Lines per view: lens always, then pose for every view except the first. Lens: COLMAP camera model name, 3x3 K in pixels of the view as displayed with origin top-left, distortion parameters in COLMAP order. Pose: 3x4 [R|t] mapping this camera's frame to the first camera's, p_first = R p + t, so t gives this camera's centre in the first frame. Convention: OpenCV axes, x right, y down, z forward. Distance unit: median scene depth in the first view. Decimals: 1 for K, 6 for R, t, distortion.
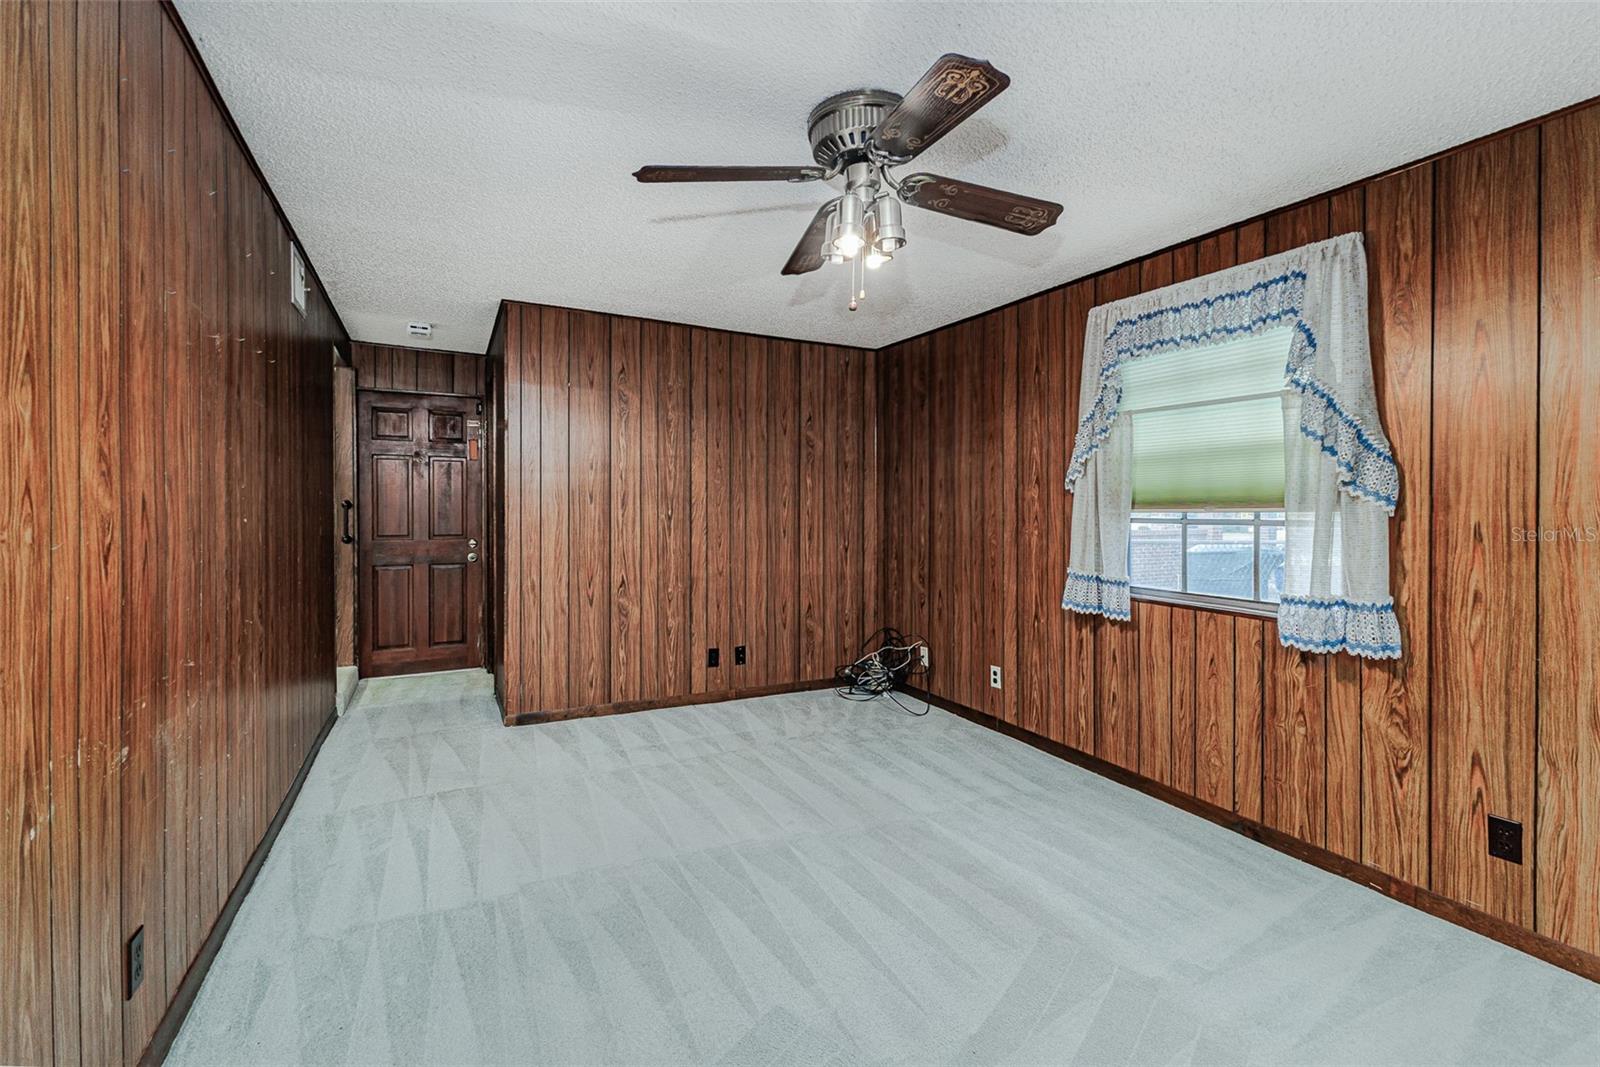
lens RADIAL K [[714.9, 0, 796.1], [0, 714.9, 508.8], [0, 0, 1]] dist [-0.000526, -0.000129]
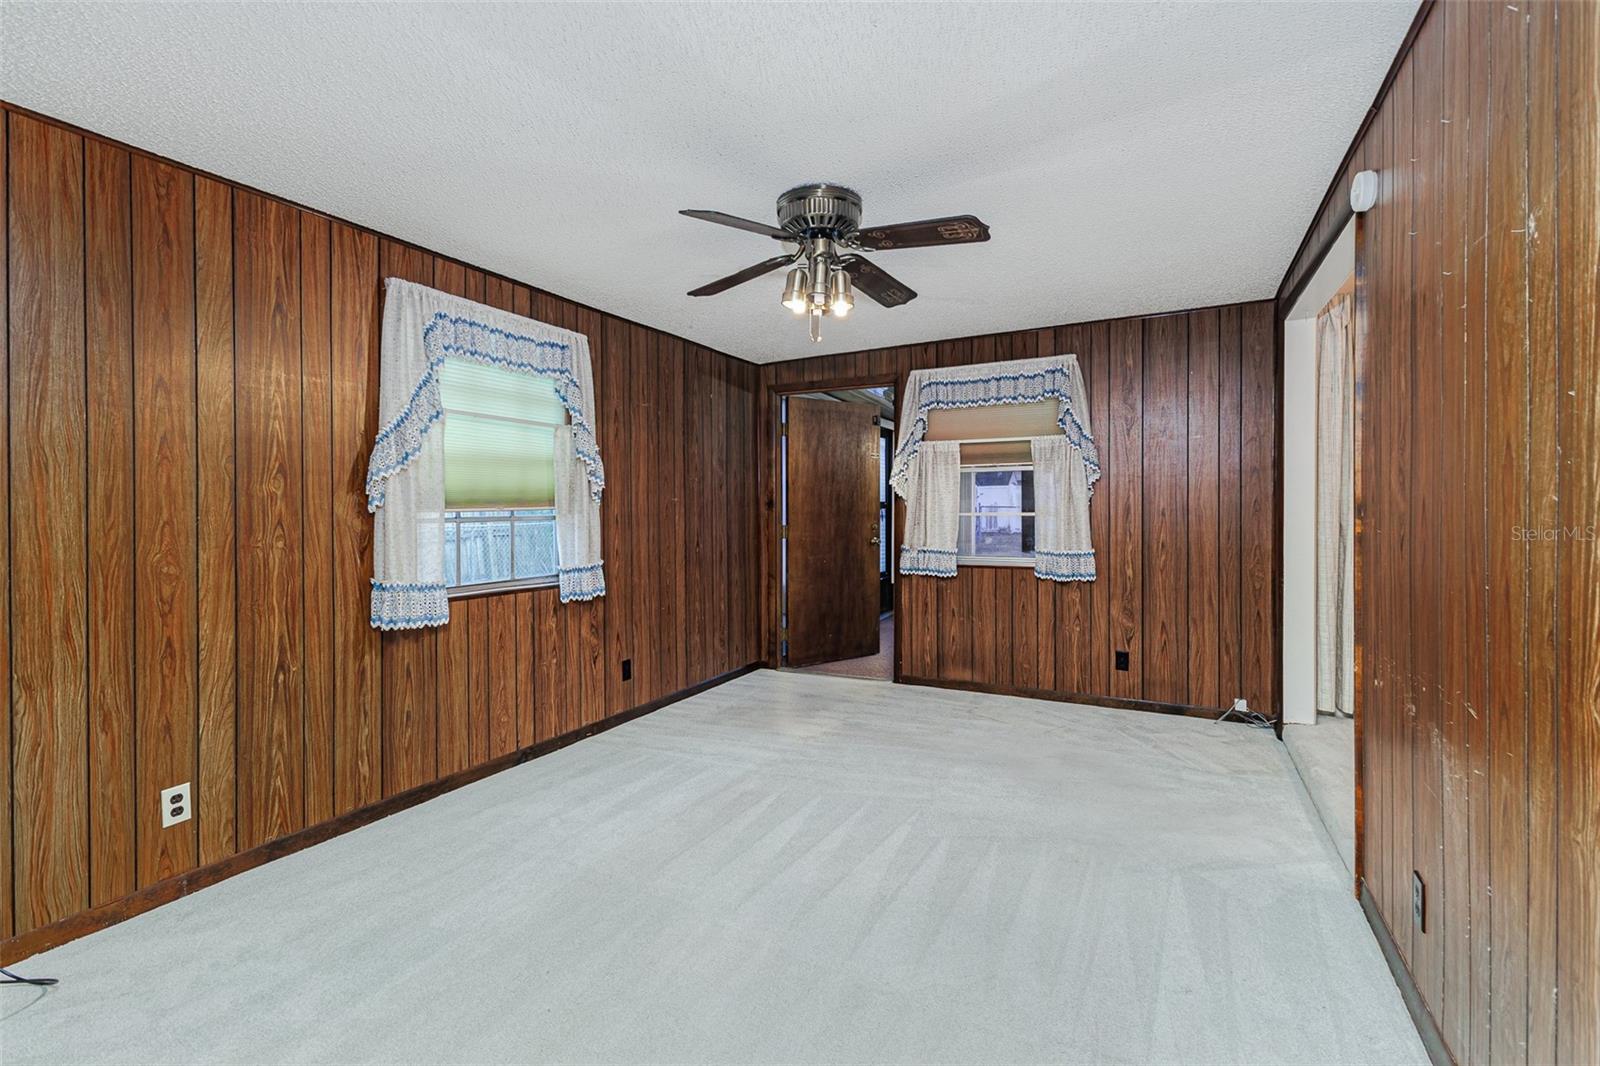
lens RADIAL K [[714.9, 0, 796.1], [0, 714.9, 508.3], [0, 0, 1]] dist [-0.000526, -0.000129]
pose [[-0.592755, -0.005340, 0.805365, -0.641515], [0.002958, 0.999957, 0.008808, -0.008253], [-0.805377, 0.007603, -0.592714, 1.265719]]
